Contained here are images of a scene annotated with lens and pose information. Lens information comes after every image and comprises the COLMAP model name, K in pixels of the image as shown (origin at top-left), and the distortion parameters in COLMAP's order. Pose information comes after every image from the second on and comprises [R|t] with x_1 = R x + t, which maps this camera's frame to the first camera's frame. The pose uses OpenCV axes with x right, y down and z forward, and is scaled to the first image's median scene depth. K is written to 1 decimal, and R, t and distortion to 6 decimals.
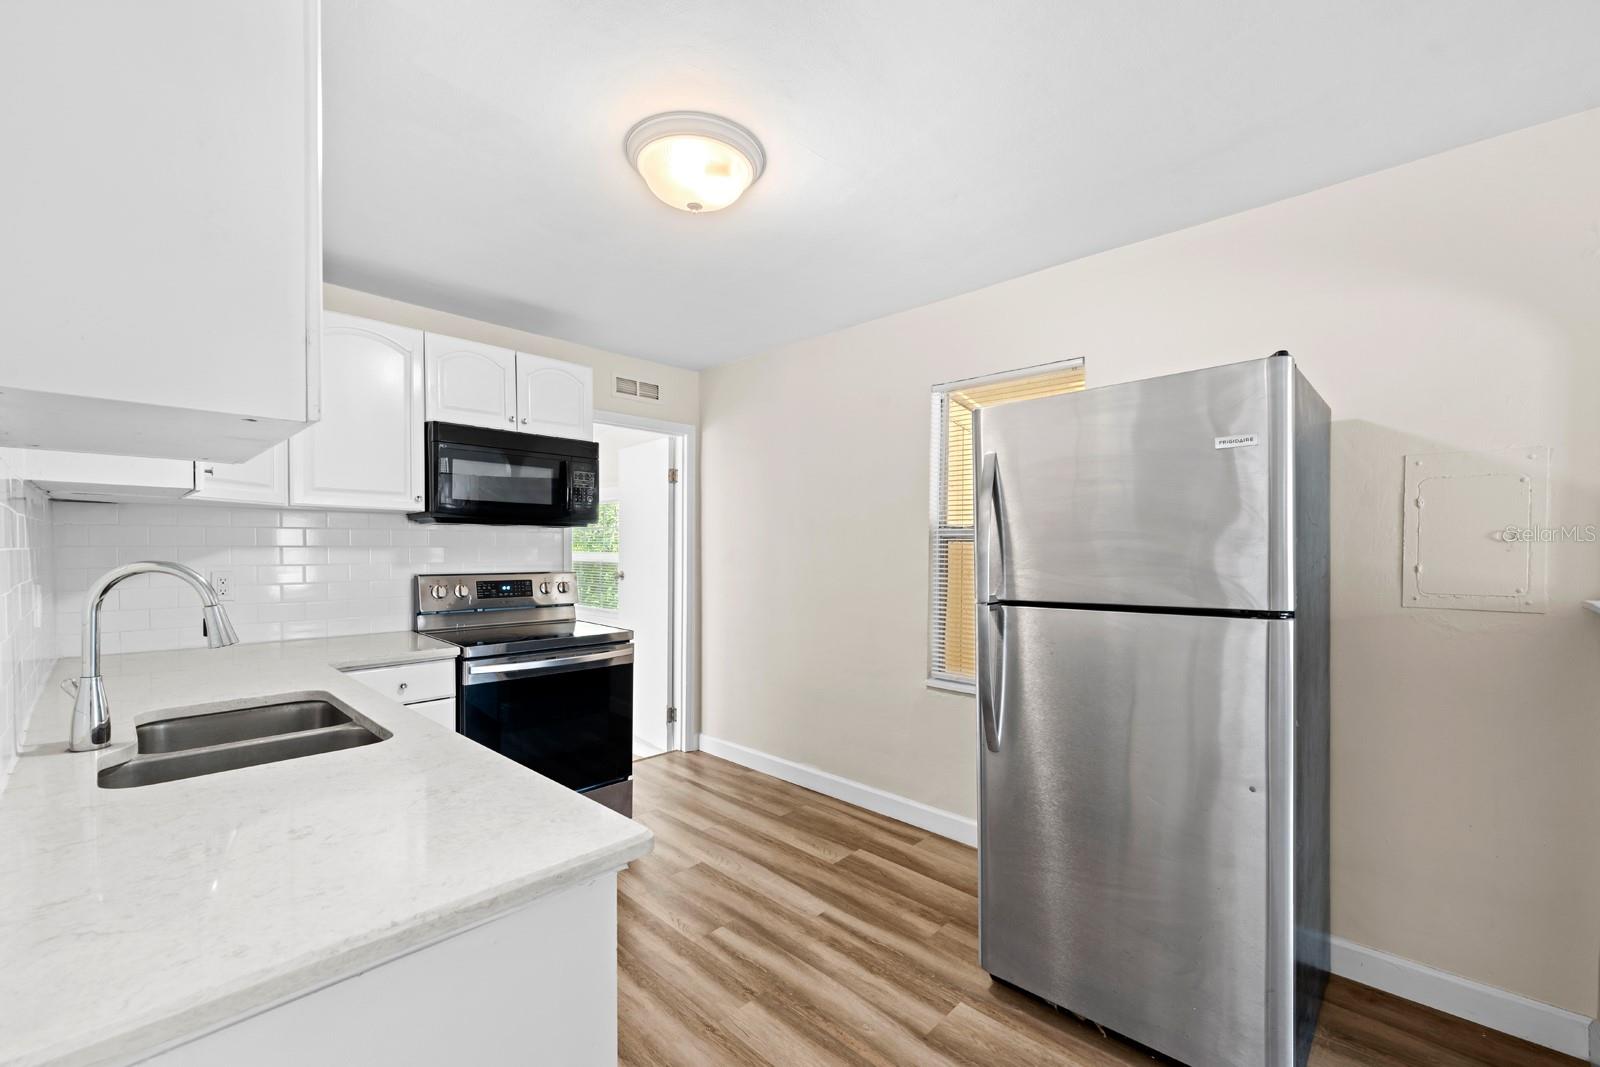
lens RADIAL K [[659.1, 0, 798.1], [0, 659.1, 560.4], [0, 0, 1]] dist [0.000953, -0.000008]
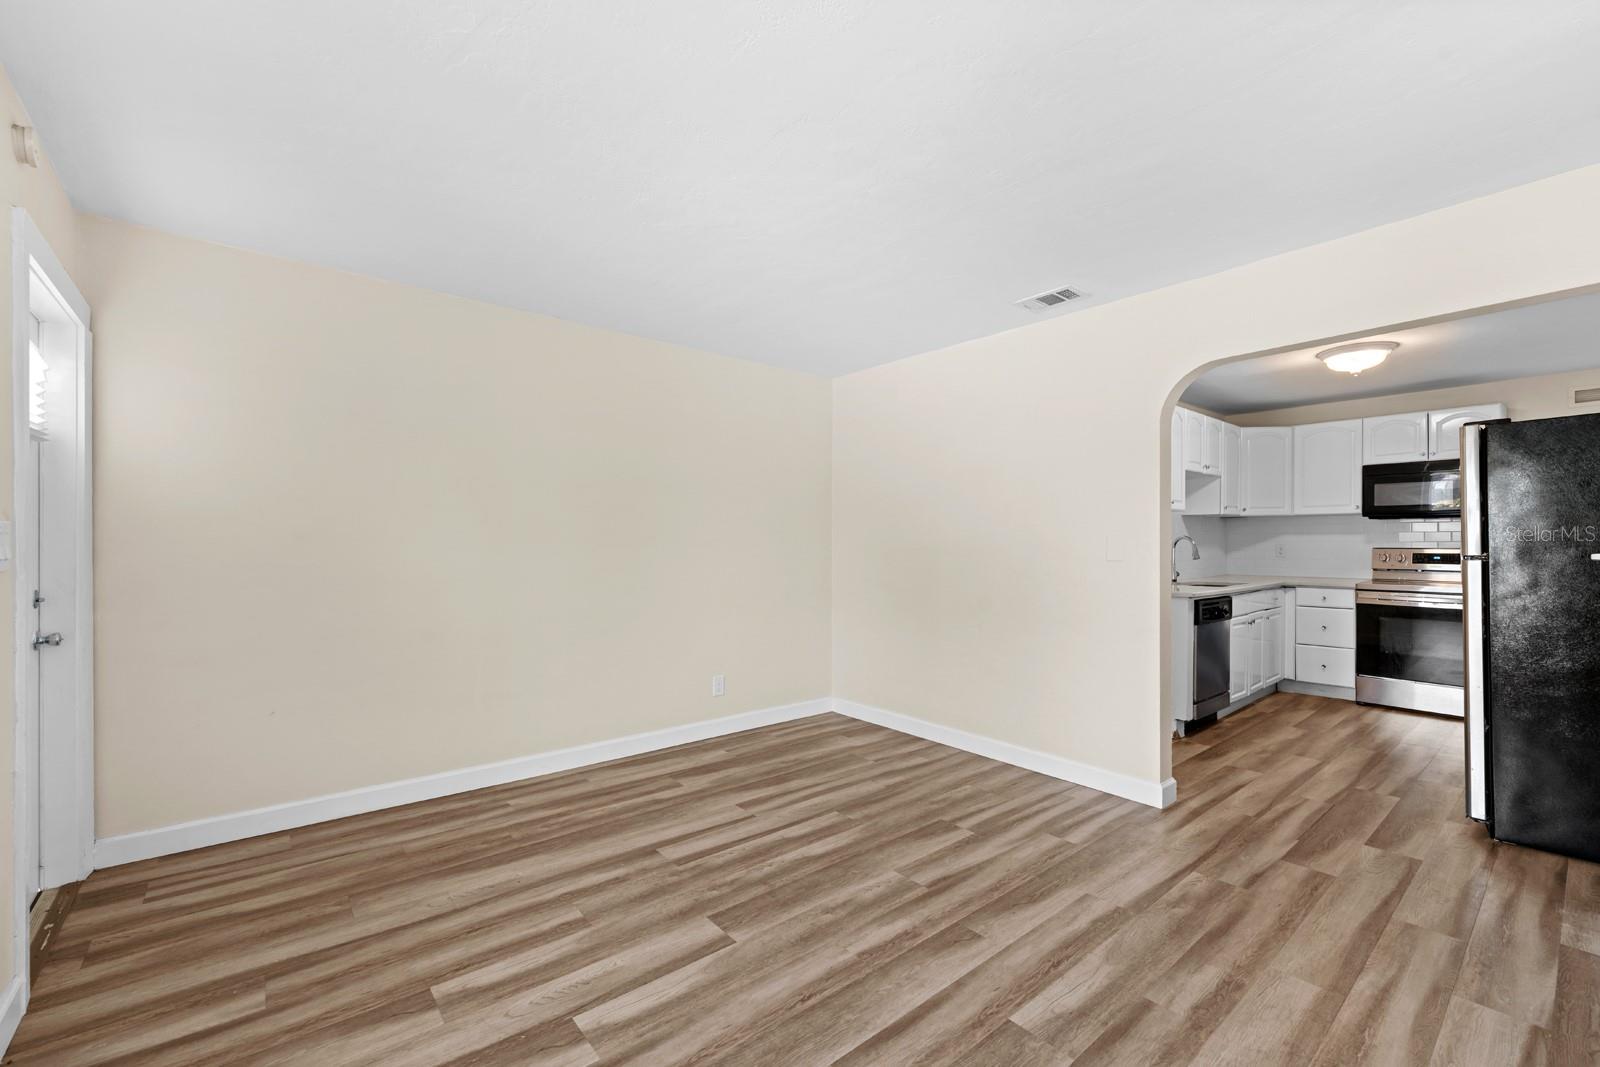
lens RADIAL K [[664.5, 0, 799.2], [0, 664.5, 541.7], [0, 0, 1]] dist [-0.000149, -0.000151]
pose [[-0.110291, -0.001686, -0.993898, 1.498081], [-0.018780, 0.999824, 0.000388, 0.035069], [0.993722, 0.018708, -0.110304, -0.387240]]
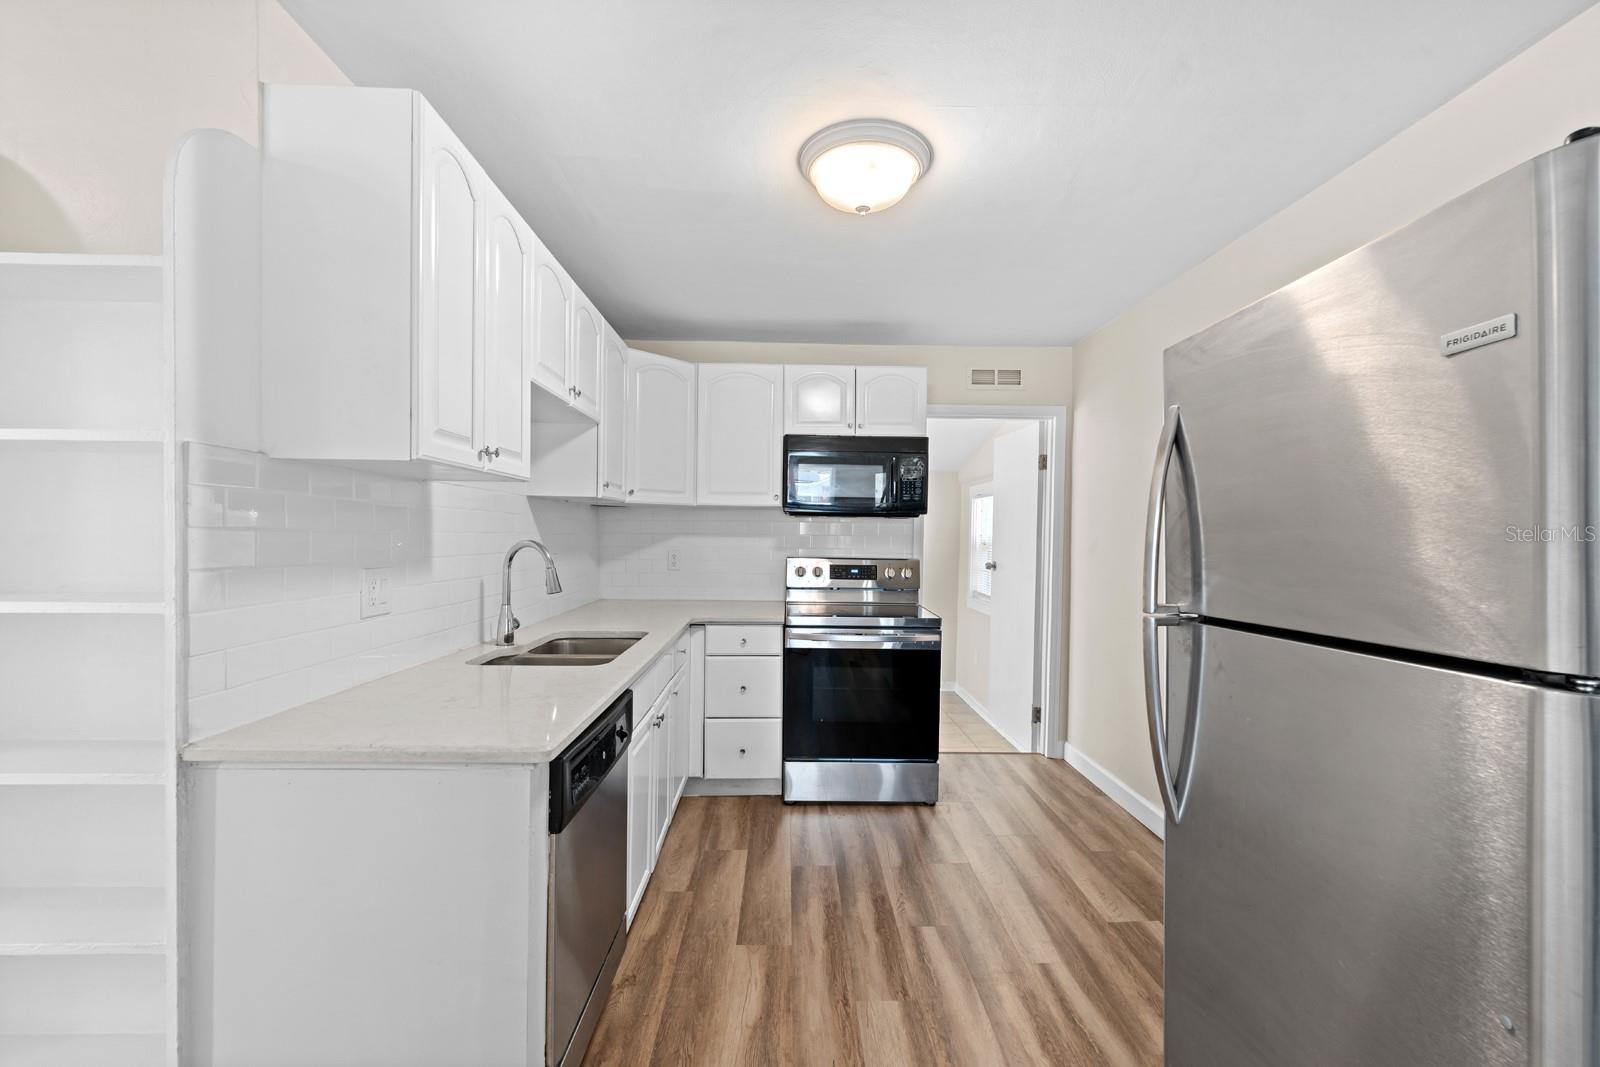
lens RADIAL K [[655.1, 0, 799.3], [0, 655.1, 545.5], [0, 0, 1]] dist [-0.000151, -0.000088]
pose [[0.708848, 0.016259, -0.705174, 0.342797], [-0.022930, 0.999737, 0.000001, -0.001445], [0.704989, 0.016168, 0.709034, 0.136982]]
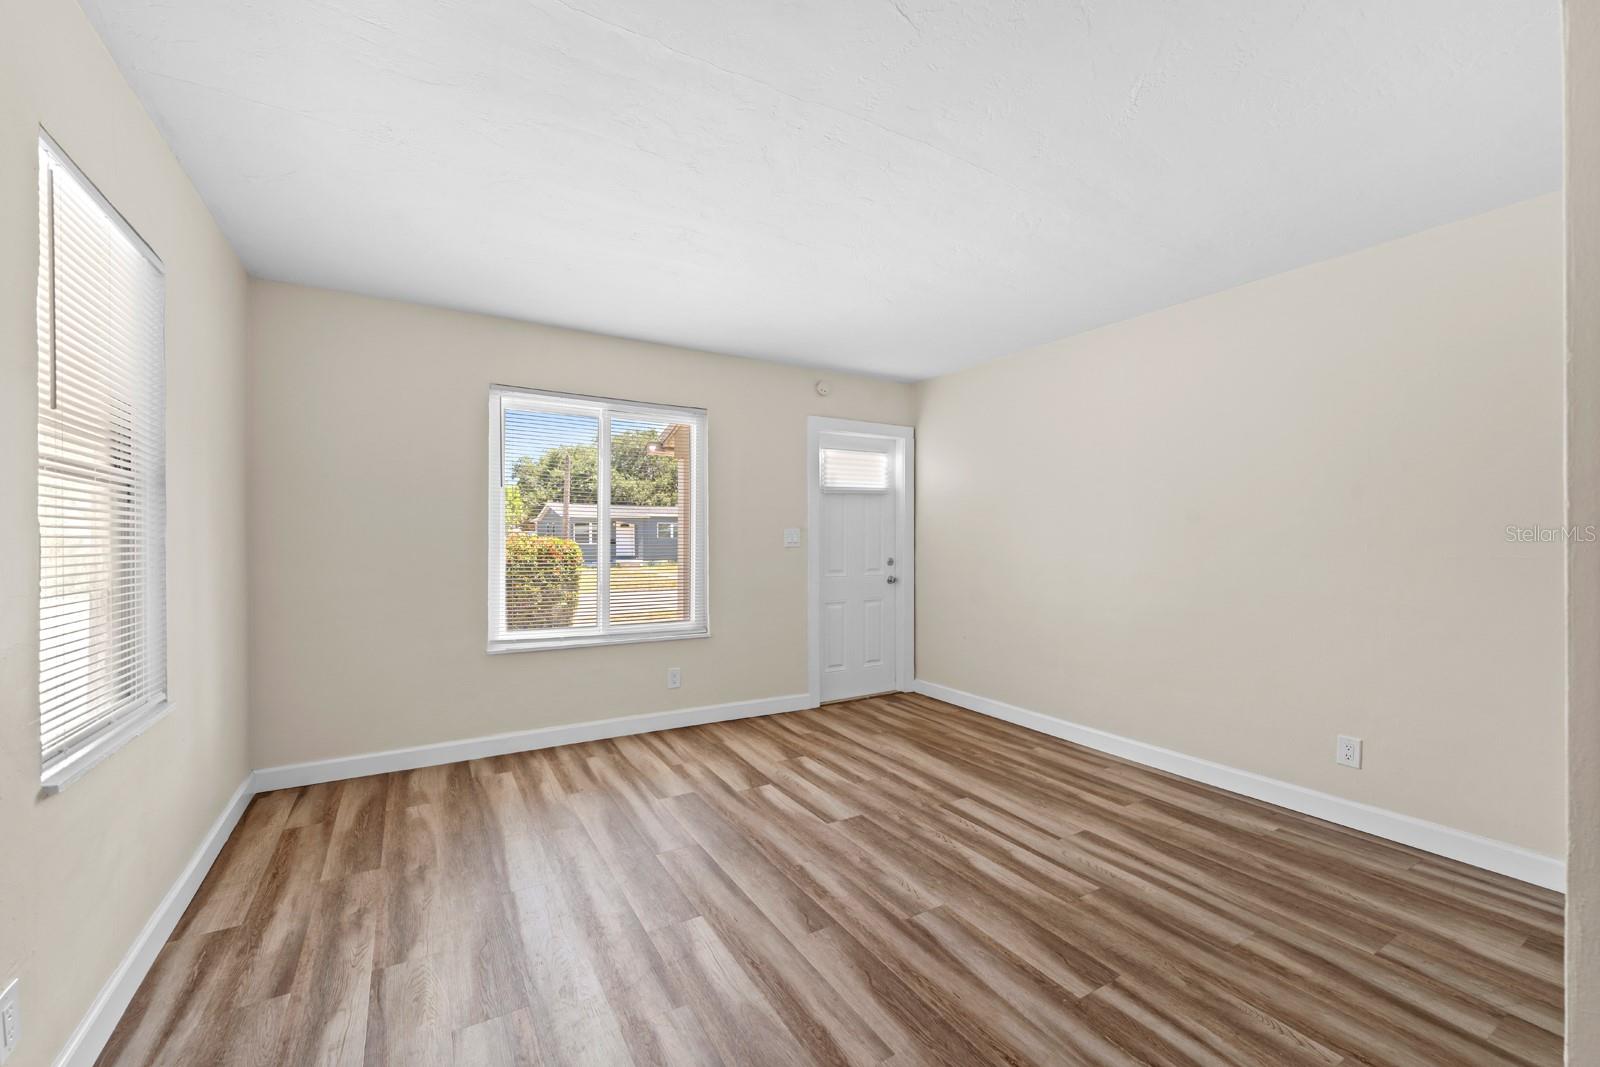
lens RADIAL K [[649.5, 0, 800.0], [0, 649.5, 533.5], [0, 0, 1]] dist [0.000393, -0.000070]
pose [[-0.965592, -0.000996, 0.260061, 0.558451], [0.001604, 0.999951, 0.009784, 0.025644], [-0.260058, 0.009865, -0.965543, 0.436369]]
